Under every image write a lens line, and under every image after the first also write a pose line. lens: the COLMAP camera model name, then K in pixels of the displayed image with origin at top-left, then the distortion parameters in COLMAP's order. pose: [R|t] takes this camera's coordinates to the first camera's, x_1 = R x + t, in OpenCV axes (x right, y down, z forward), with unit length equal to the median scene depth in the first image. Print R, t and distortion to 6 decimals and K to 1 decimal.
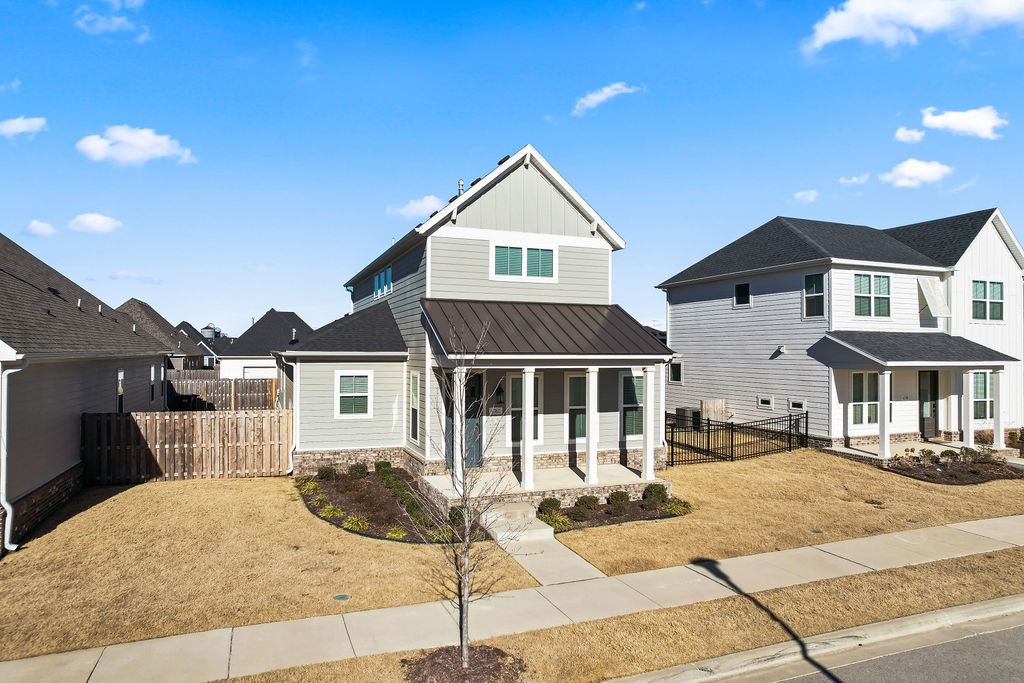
lens RADIAL K [[651.8, 0, 508.7], [0, 651.8, 342.2], [0, 0, 1]] dist [-0.077410, 0.067848]
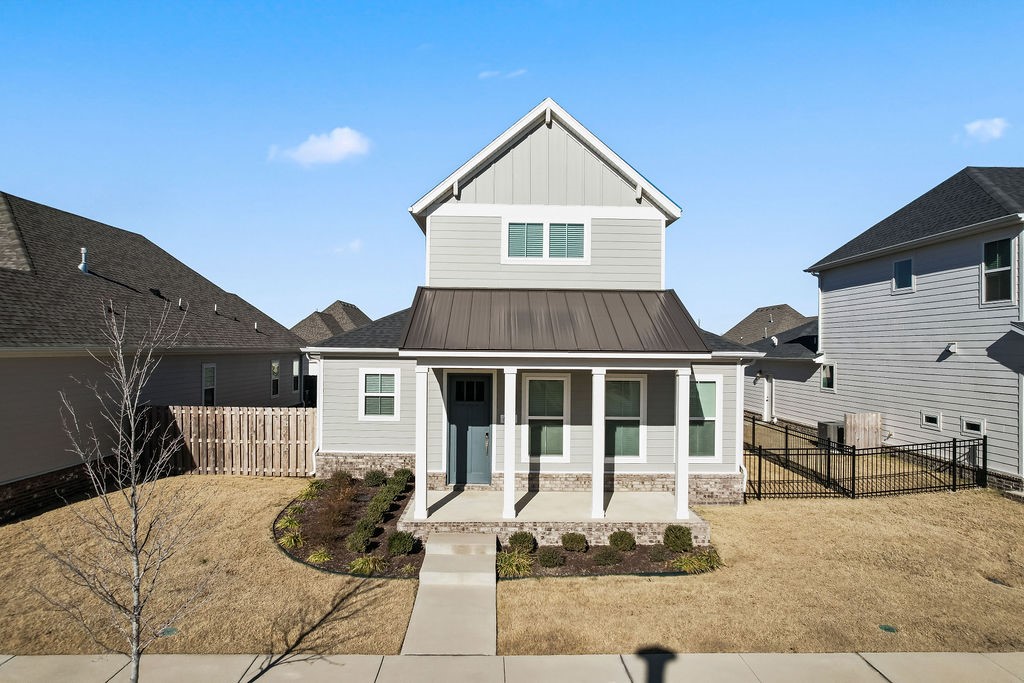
lens RADIAL K [[651.8, 0, 508.7], [0, 651.8, 342.2], [0, 0, 1]] dist [-0.077410, 0.067848]
pose [[0.939170, 0.000763, -0.343451, 0.259765], [-0.000653, 1.000000, 0.000436, 0.005996], [0.343451, -0.000185, 0.939170, 0.202275]]
